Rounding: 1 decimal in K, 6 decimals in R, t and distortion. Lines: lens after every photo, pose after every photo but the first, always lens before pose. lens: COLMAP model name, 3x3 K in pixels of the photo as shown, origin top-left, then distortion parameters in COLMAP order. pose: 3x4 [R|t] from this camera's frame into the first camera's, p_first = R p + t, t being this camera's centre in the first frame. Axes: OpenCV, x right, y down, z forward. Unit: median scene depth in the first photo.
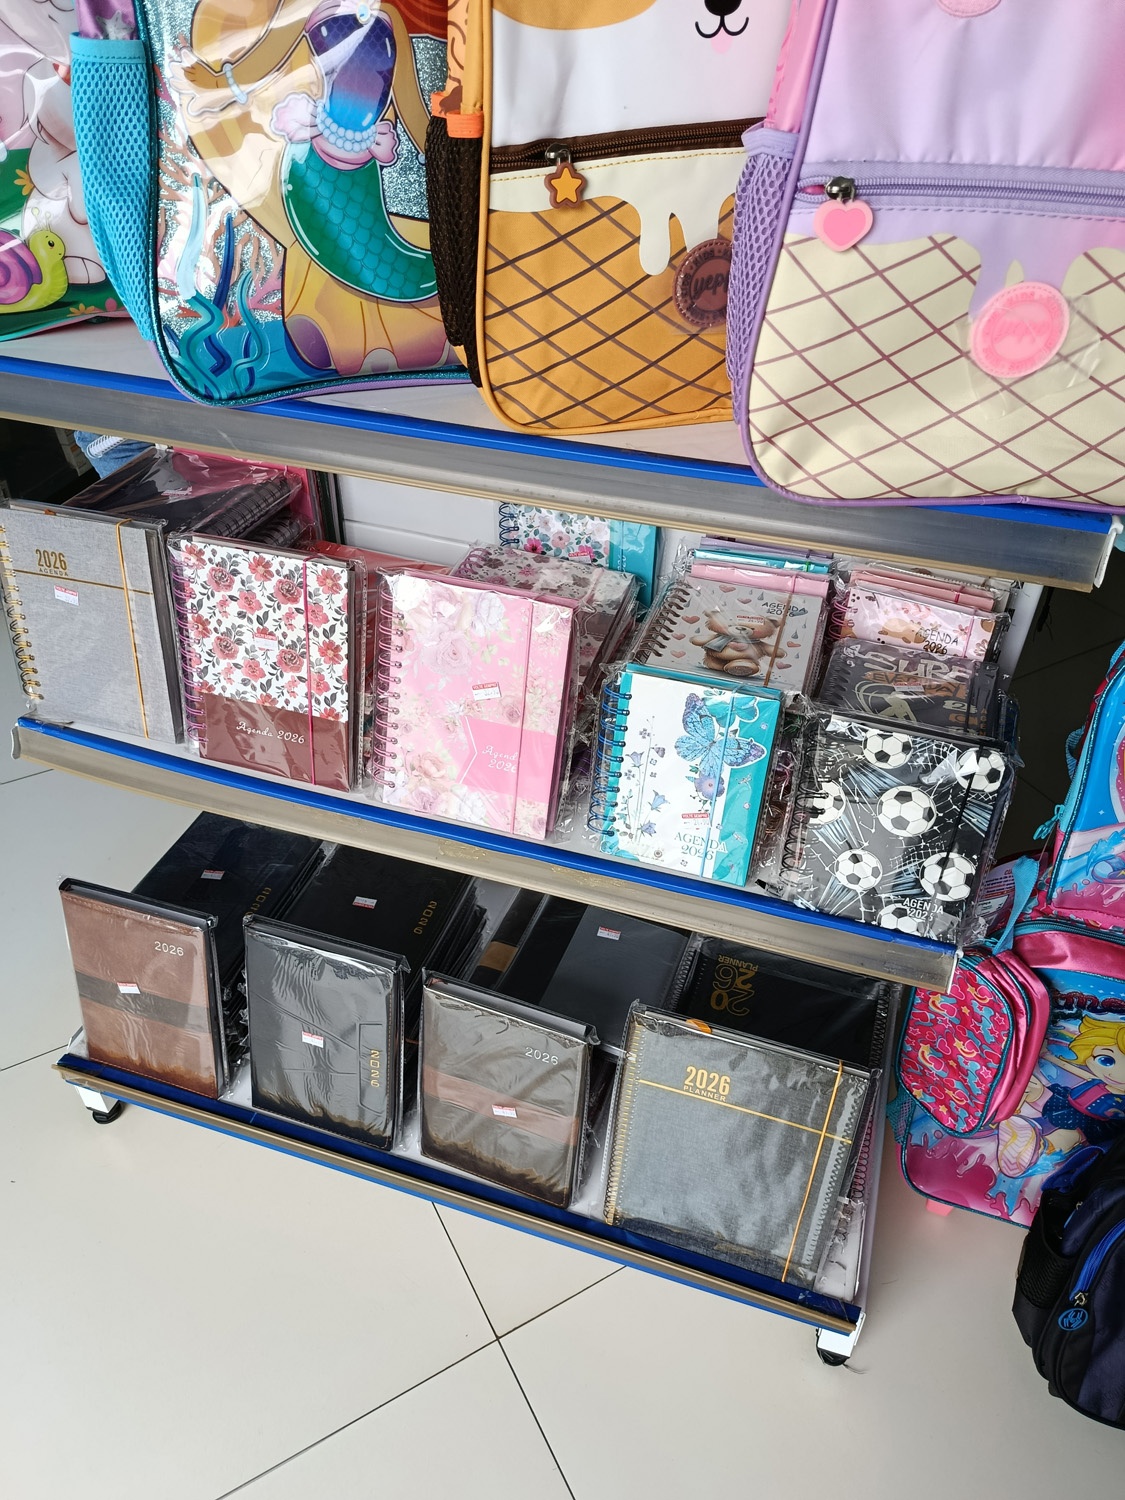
lens RADIAL K [[1058.6, 0, 567.6], [0, 1058.6, 756.9], [0, 0, 1]] dist [0.091606, -0.153029]
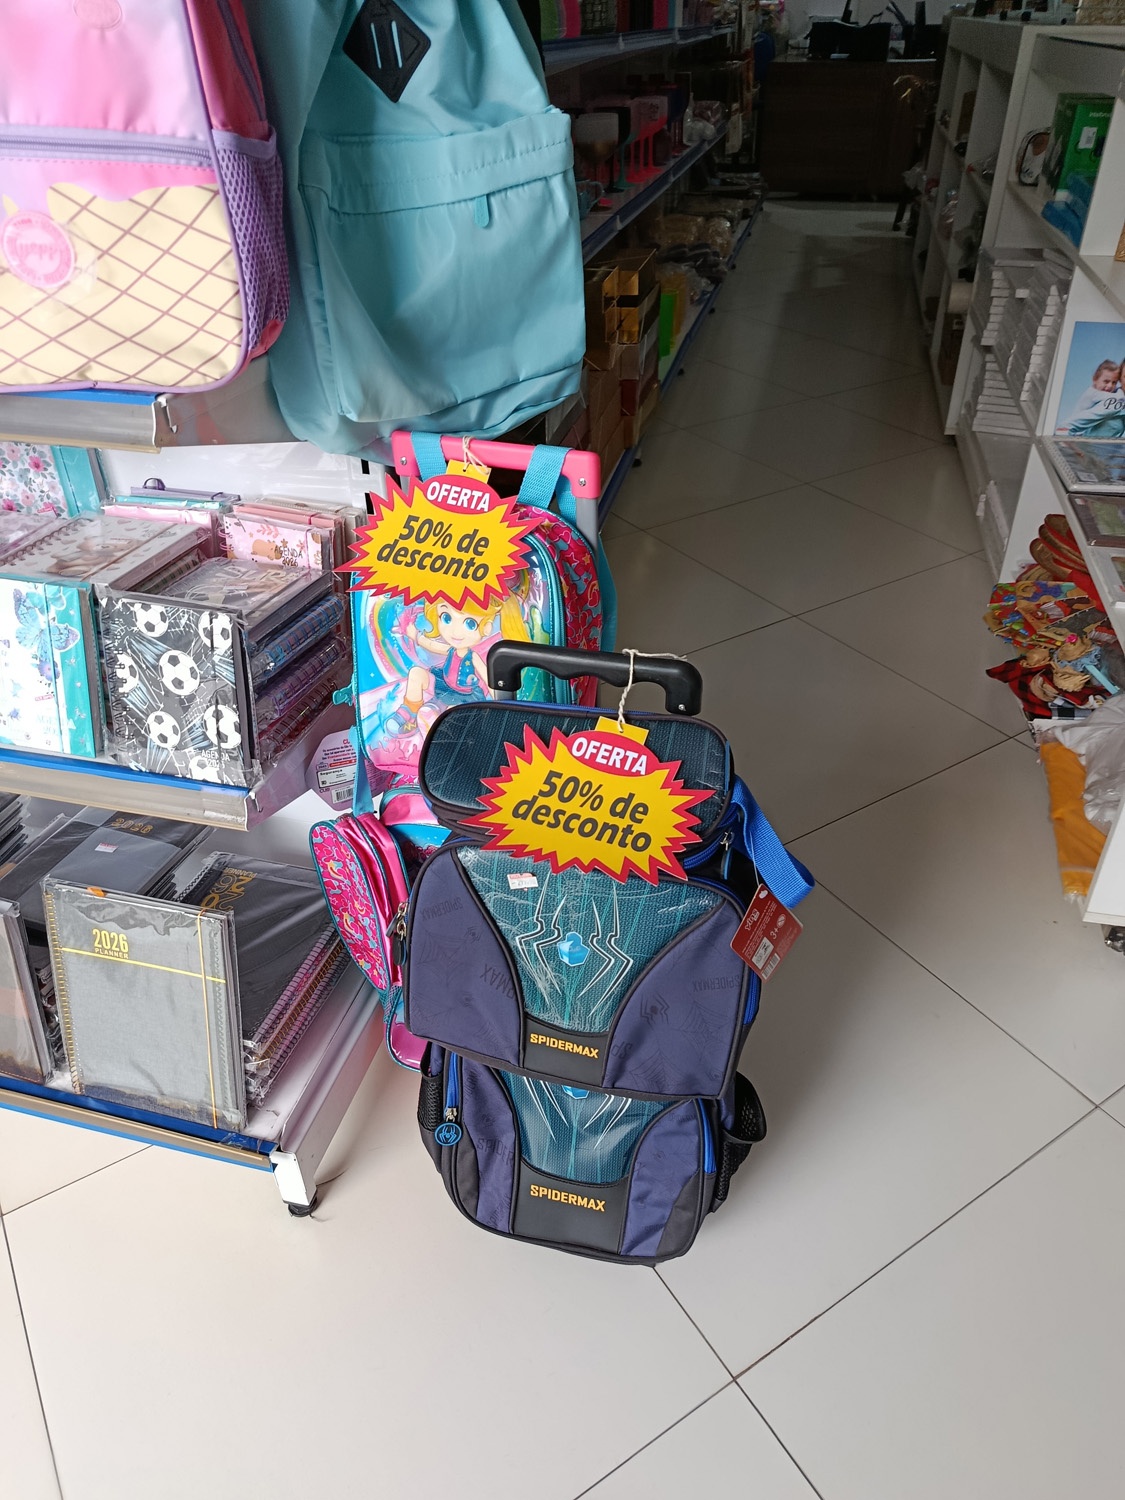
lens RADIAL K [[1058.5, 0, 590.3], [0, 1058.5, 758.1], [0, 0, 1]] dist [0.005122, -0.002543]
pose [[0.996855, -0.049997, 0.061480, 0.659230], [0.054081, 0.996309, -0.066667, 0.237134], [-0.057920, 0.069782, 0.995879, -0.205177]]
